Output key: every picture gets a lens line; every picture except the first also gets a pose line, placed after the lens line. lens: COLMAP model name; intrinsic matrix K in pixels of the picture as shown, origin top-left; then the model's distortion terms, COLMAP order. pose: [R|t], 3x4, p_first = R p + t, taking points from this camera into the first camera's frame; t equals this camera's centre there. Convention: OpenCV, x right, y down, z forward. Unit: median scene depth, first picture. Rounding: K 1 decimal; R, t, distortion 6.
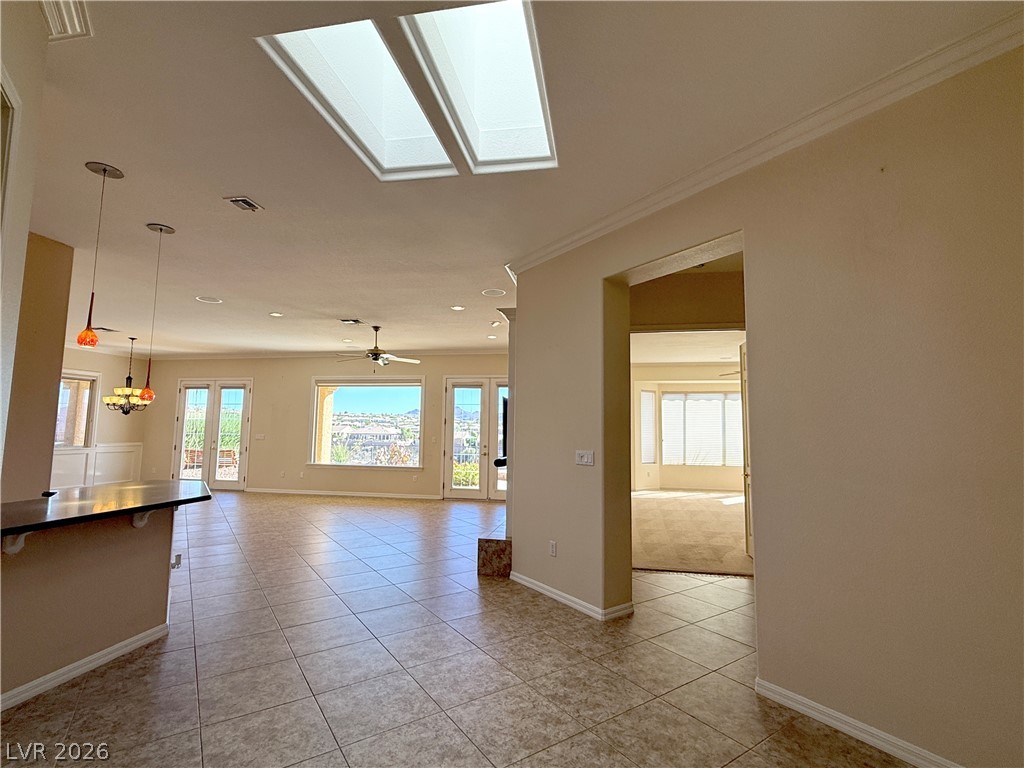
lens RADIAL K [[485.8, 0, 515.7], [0, 485.8, 383.1], [0, 0, 1]] dist [-0.001189, 0.000228]
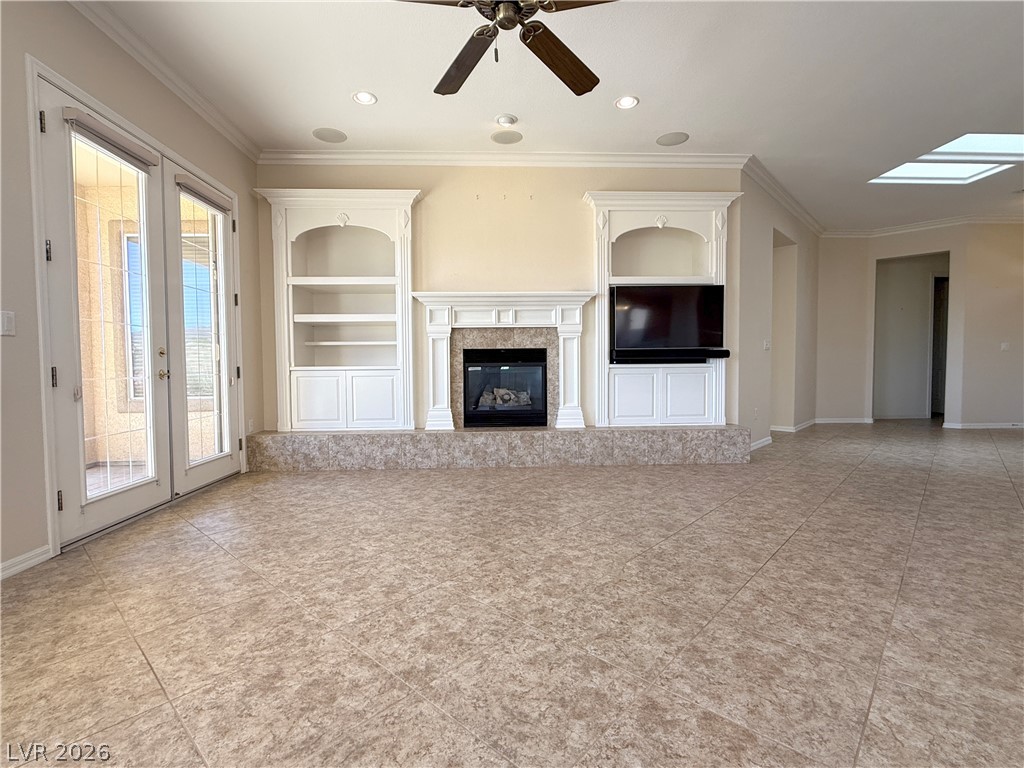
lens RADIAL K [[485.8, 0, 513.2], [0, 485.8, 384.0], [0, 0, 1]] dist [-0.001189, 0.000228]
pose [[-0.224524, -0.049965, 0.973187, -0.433335], [-0.090242, 0.995459, 0.030289, 0.114231], [-0.970281, -0.081022, -0.228013, 0.796776]]
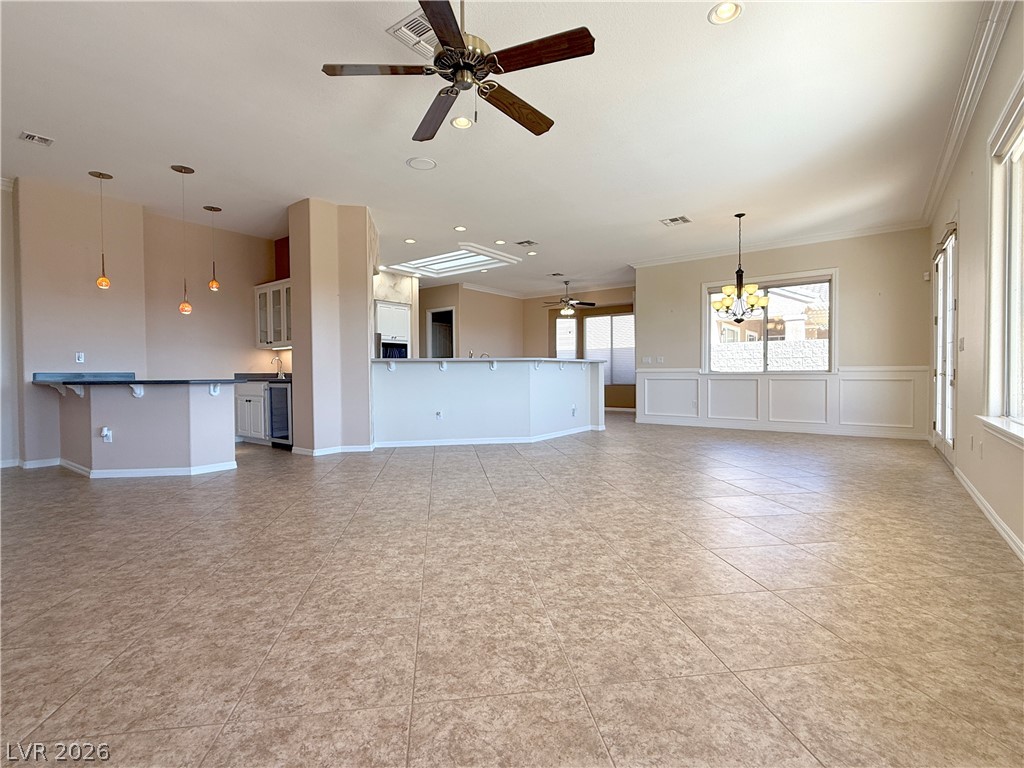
lens RADIAL K [[485.8, 0, 510.0], [0, 485.8, 385.6], [0, 0, 1]] dist [-0.001189, 0.000228]
pose [[-0.445767, 0.013444, -0.895048, -0.003592], [0.088522, 0.995648, -0.029132, 0.129386], [0.890761, -0.092218, -0.445017, 0.882581]]
